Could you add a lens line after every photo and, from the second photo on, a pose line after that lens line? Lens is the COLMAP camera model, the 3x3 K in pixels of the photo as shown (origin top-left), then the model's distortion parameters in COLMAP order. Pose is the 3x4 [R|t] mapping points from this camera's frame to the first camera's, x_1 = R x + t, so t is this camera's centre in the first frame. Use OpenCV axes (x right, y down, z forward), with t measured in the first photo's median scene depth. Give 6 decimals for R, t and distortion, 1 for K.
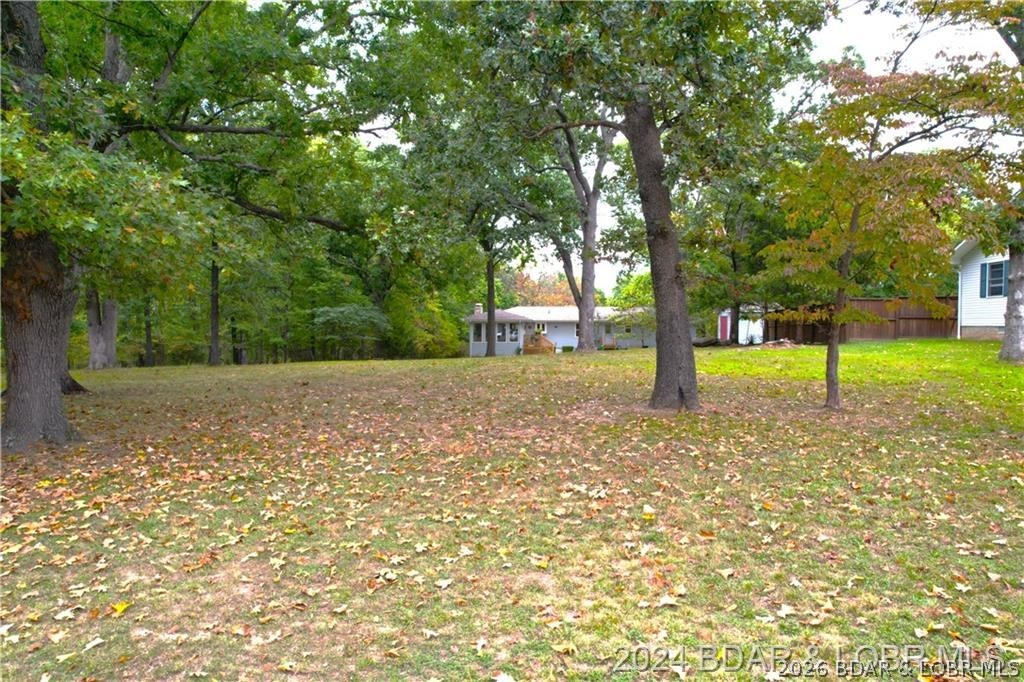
lens RADIAL K [[656.6, 0, 509.7], [0, 656.6, 338.4], [0, 0, 1]] dist [-0.033230, 0.000431]
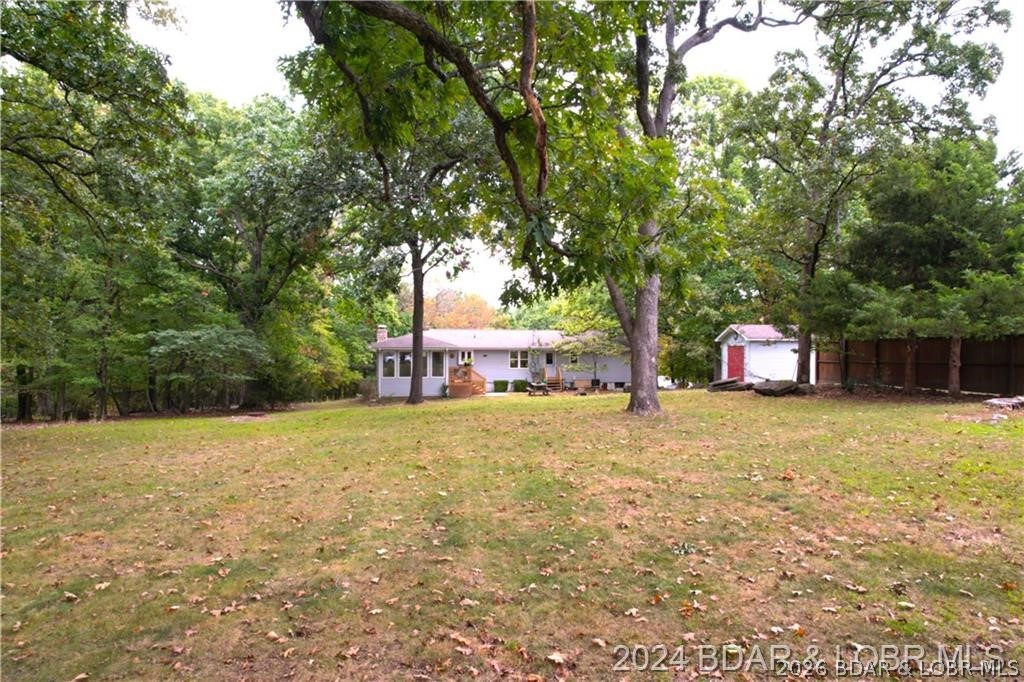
lens RADIAL K [[656.6, 0, 509.7], [0, 656.6, 338.4], [0, 0, 1]] dist [-0.033230, 0.000431]
pose [[0.980060, 0.004774, 0.198645, -0.069912], [0.001406, 0.999520, -0.030959, -0.016868], [-0.198697, 0.030621, 0.979582, 0.266989]]
